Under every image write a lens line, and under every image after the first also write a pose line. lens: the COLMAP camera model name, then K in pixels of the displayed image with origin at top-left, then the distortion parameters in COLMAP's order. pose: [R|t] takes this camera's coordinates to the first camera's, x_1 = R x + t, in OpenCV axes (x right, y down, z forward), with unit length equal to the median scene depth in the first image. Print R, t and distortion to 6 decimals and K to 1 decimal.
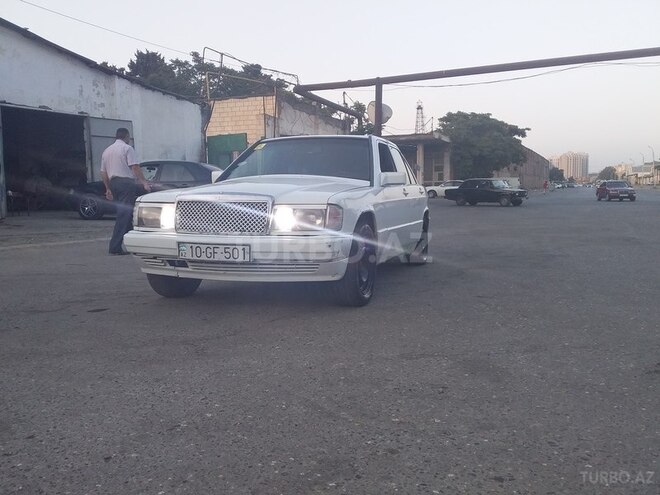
lens RADIAL K [[619.0, 0, 319.9], [0, 619.0, 247.5], [0, 0, 1]] dist [0.103774, -0.269899]
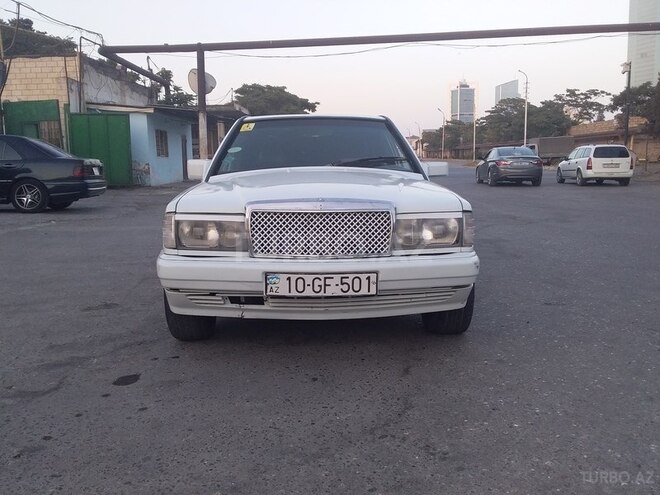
lens RADIAL K [[618.1, 0, 330.0], [0, 618.1, 247.5], [0, 0, 1]] dist [0.088324, -0.166171]
pose [[0.932171, -0.055122, 0.357797, -0.073204], [0.038670, 0.997846, 0.052982, -0.012672], [-0.359947, -0.035552, 0.932295, 0.059240]]
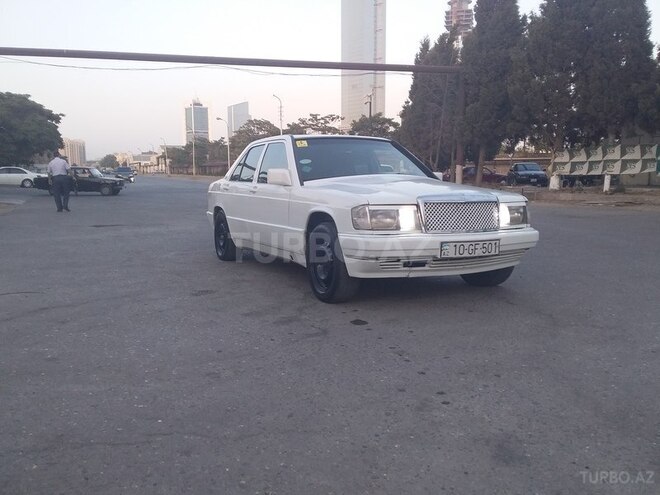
lens RADIAL K [[618.1, 0, 330.0], [0, 618.1, 247.5], [0, 0, 1]] dist [0.088324, -0.166171]
pose [[0.700775, -0.079997, 0.708883, -0.197501], [0.064955, 0.996720, 0.048266, -0.011204], [-0.710419, 0.012222, 0.703673, 0.072174]]
